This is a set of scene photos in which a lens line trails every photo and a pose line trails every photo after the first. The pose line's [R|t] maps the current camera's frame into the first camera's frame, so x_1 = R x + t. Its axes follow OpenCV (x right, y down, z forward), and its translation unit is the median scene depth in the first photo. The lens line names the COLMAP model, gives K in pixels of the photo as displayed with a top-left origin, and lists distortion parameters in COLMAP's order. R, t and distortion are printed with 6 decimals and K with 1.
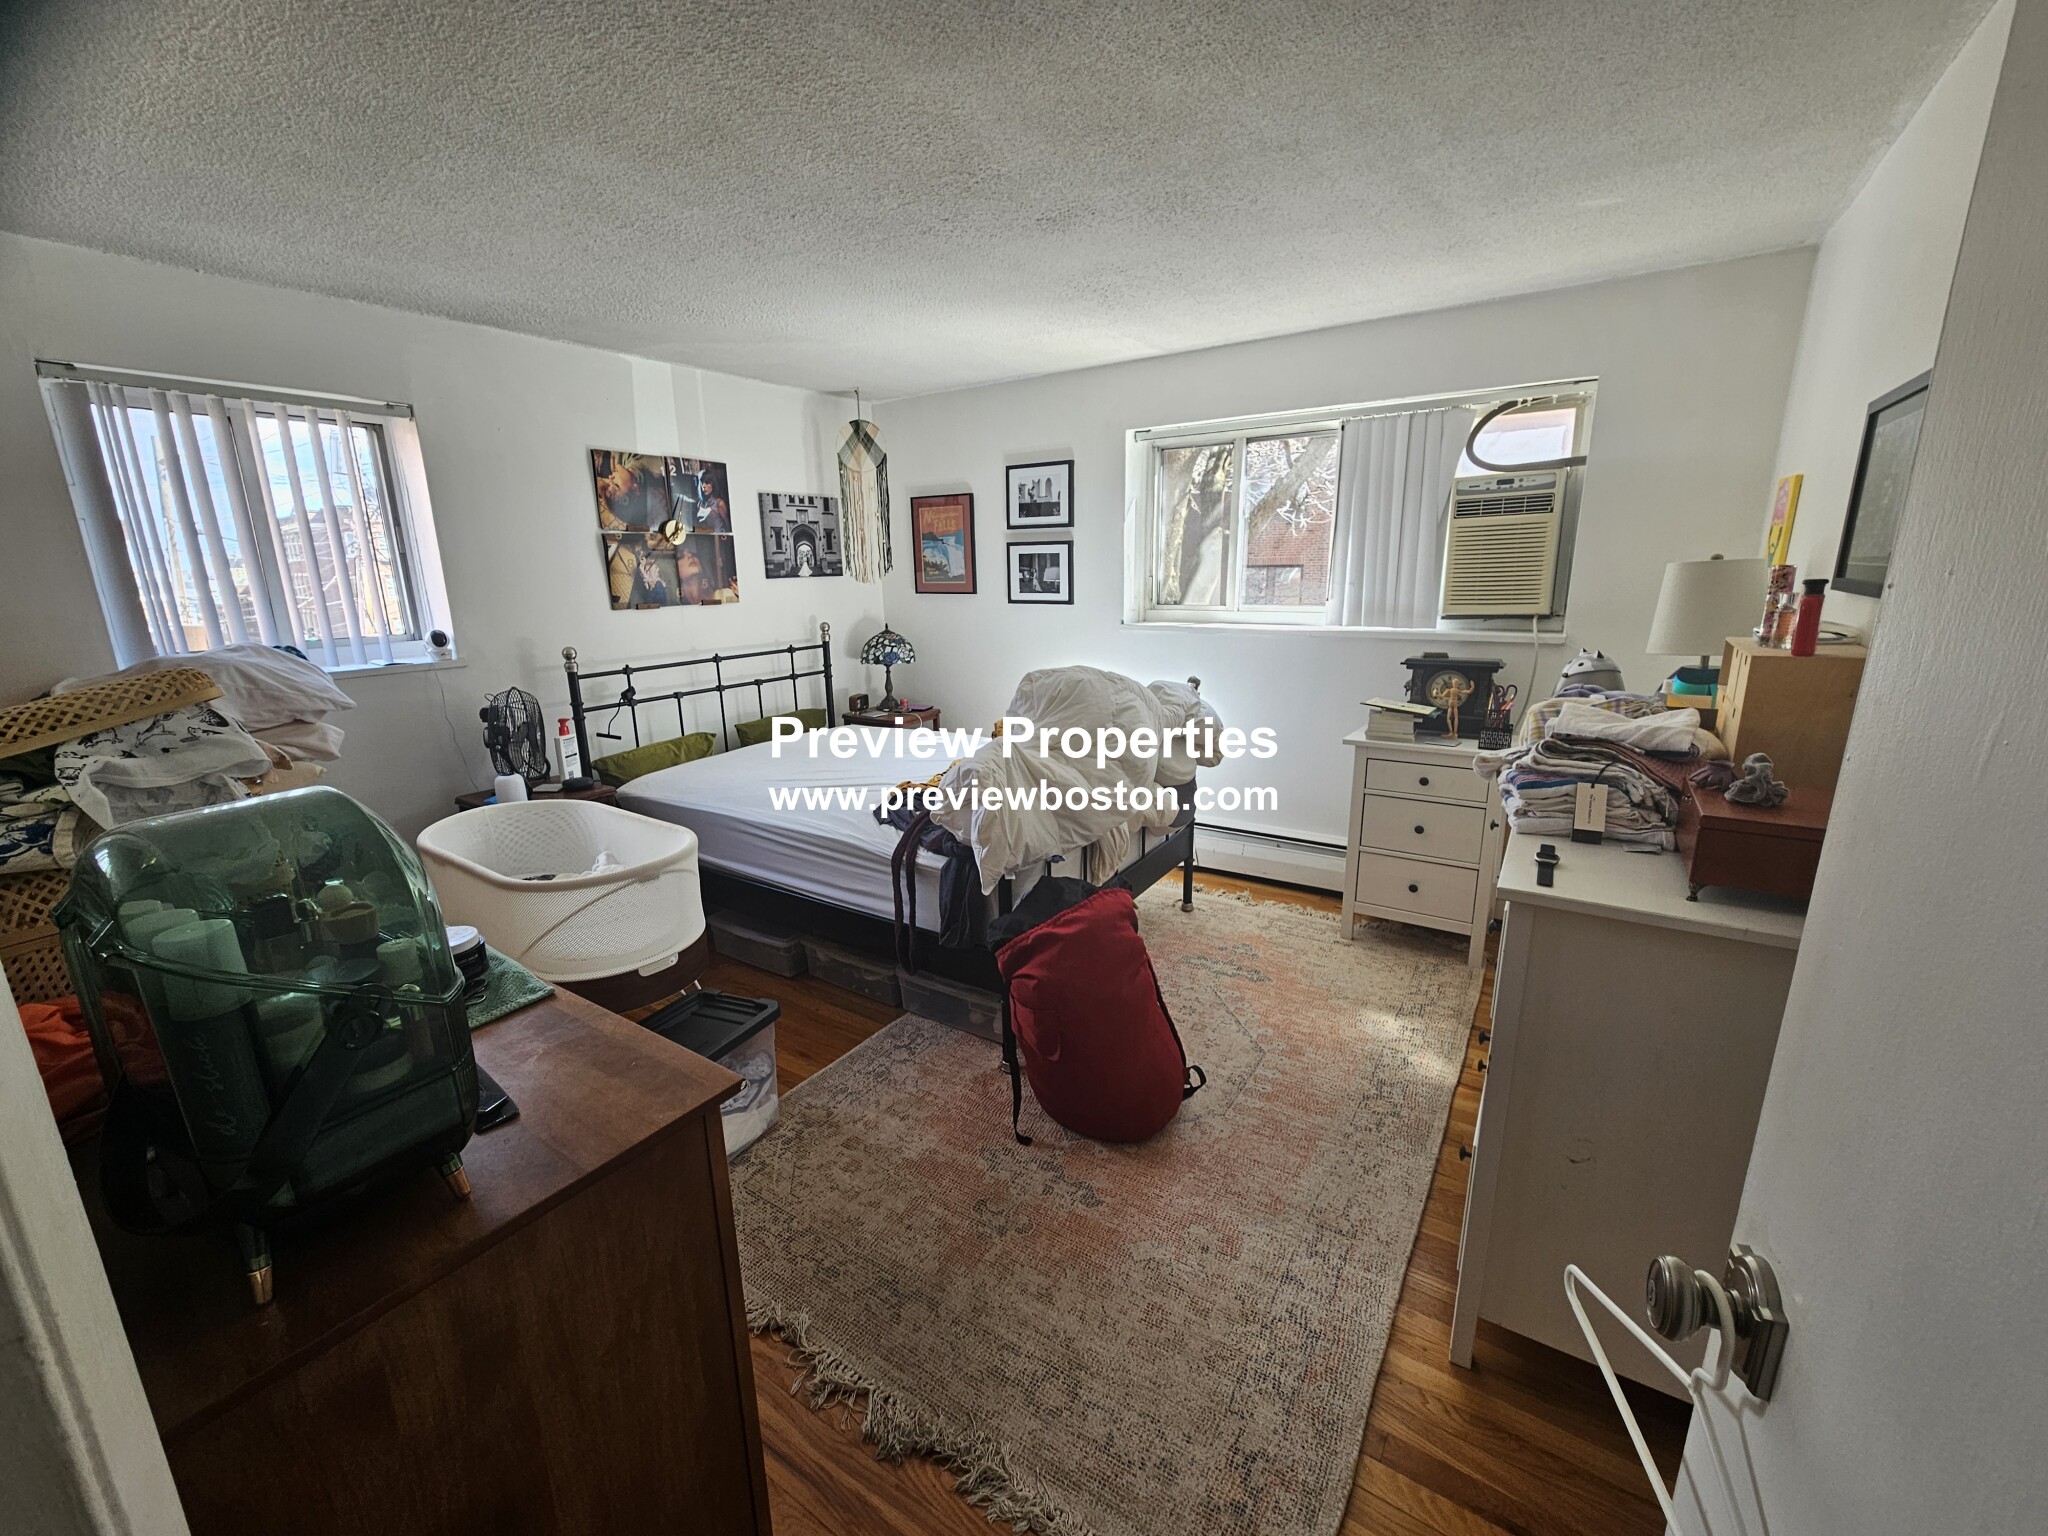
lens RADIAL K [[834.6, 0, 1021.1], [0, 834.6, 771.4], [0, 0, 1]] dist [-0.002642, -0.000864]
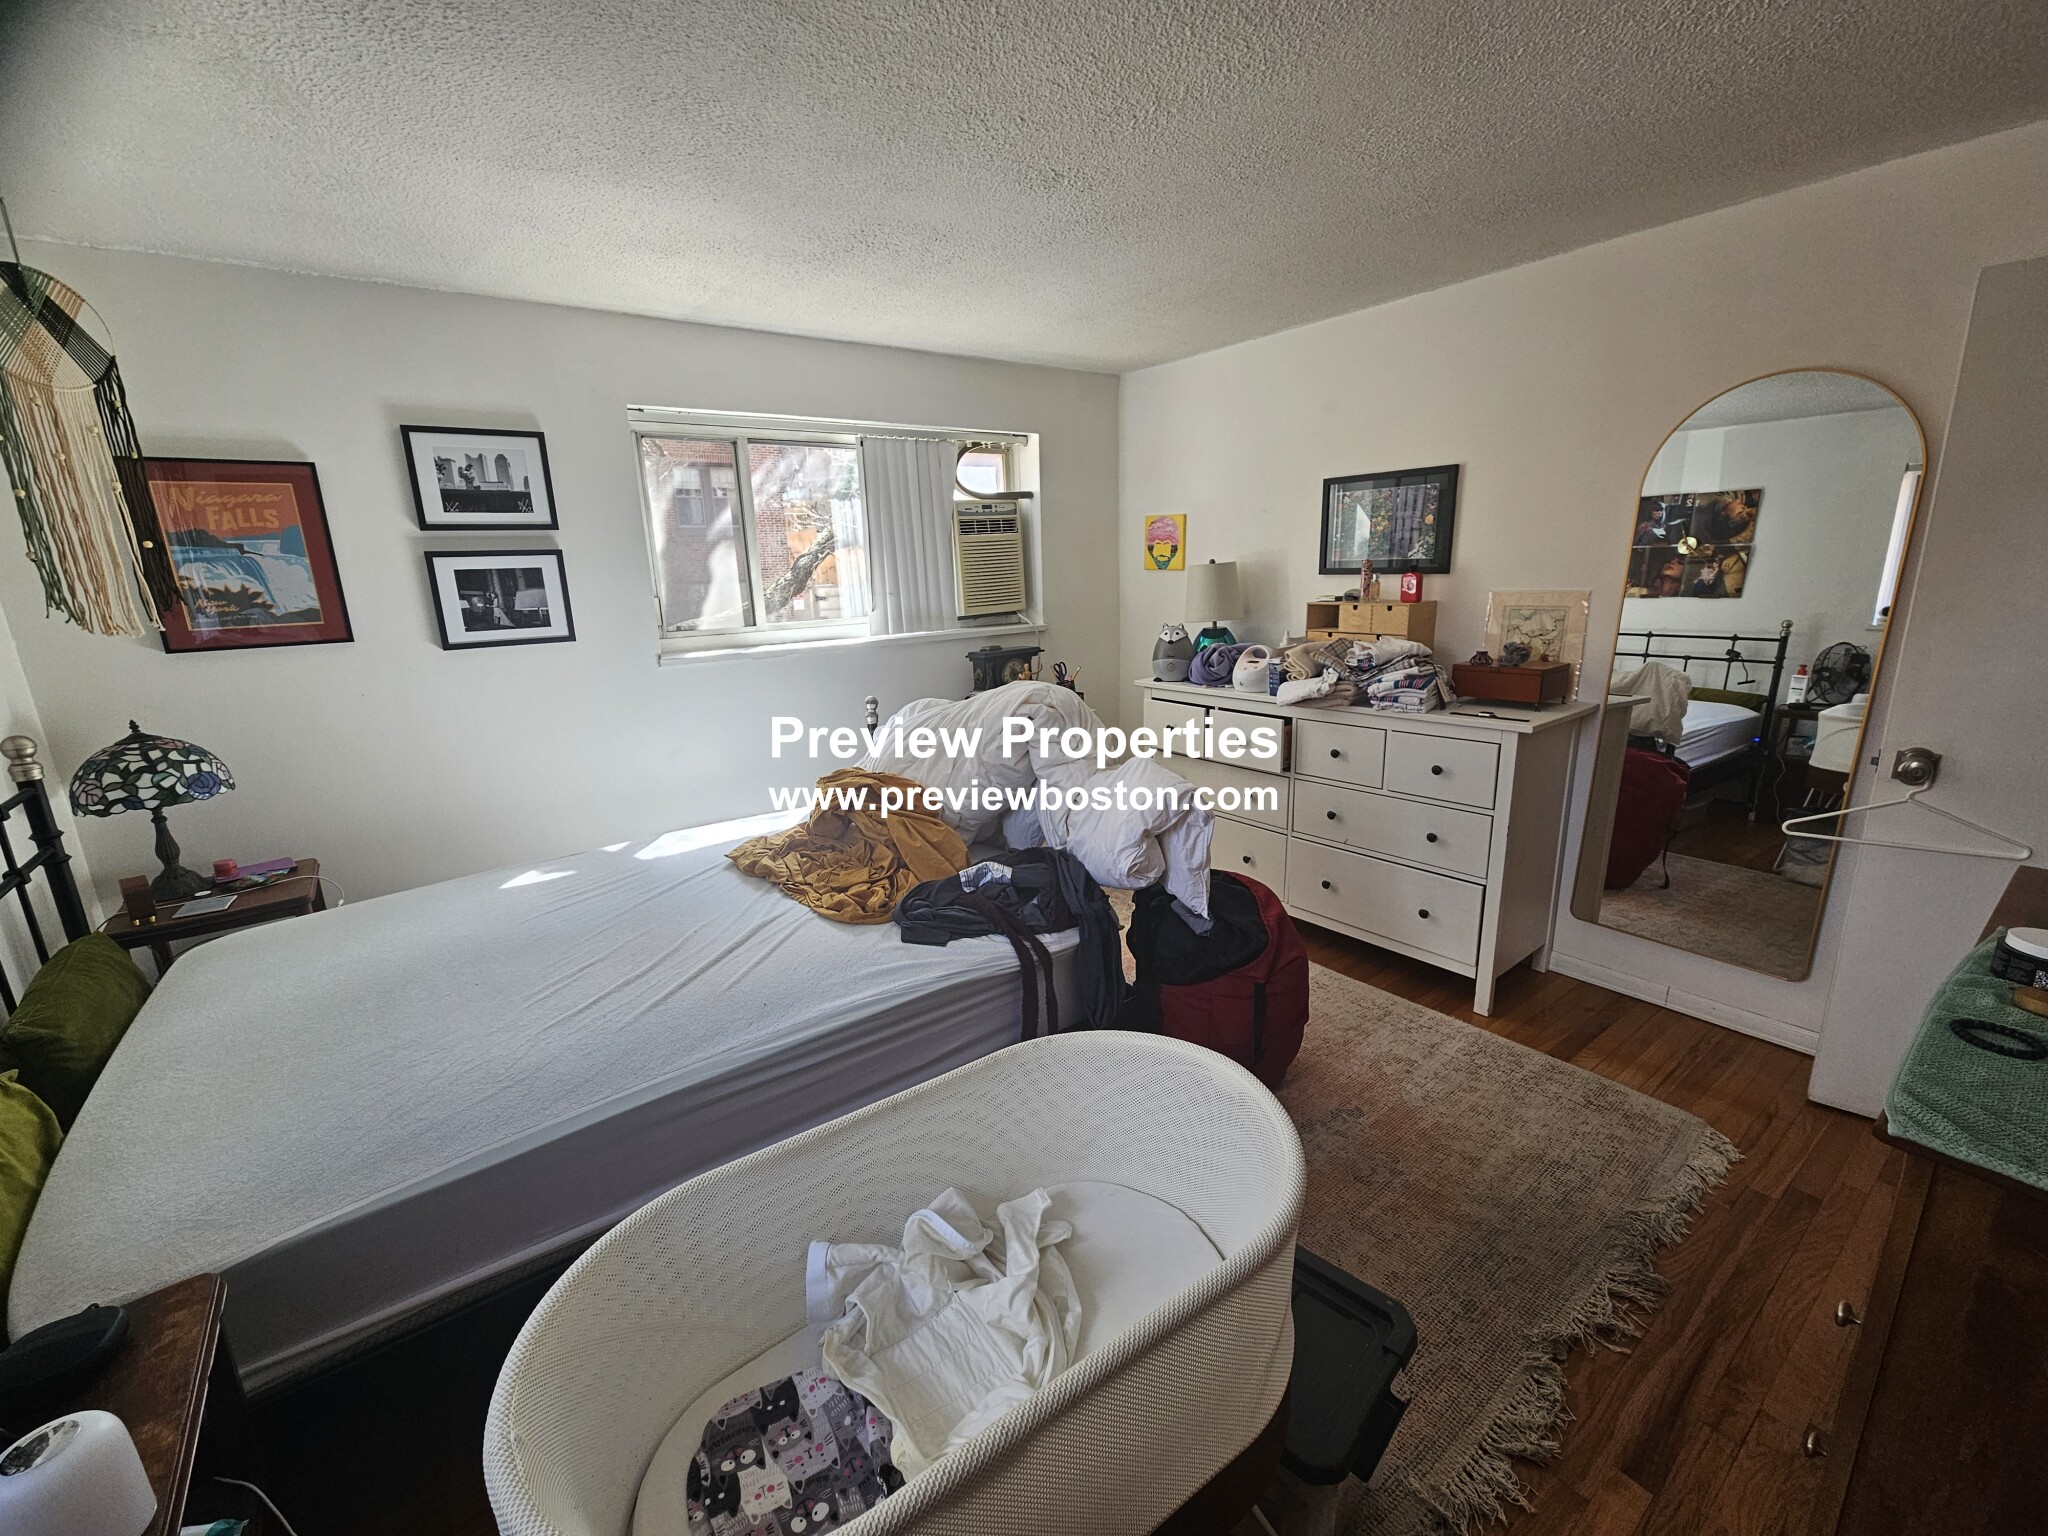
lens RADIAL K [[834.6, 0, 1023.7], [0, 834.6, 767.7], [0, 0, 1]] dist [-0.002642, -0.000864]
pose [[0.336941, -0.218012, 0.915937, -0.473588], [0.255435, 0.957503, 0.133940, -0.096311], [-0.906214, 0.188832, 0.378310, 0.417782]]
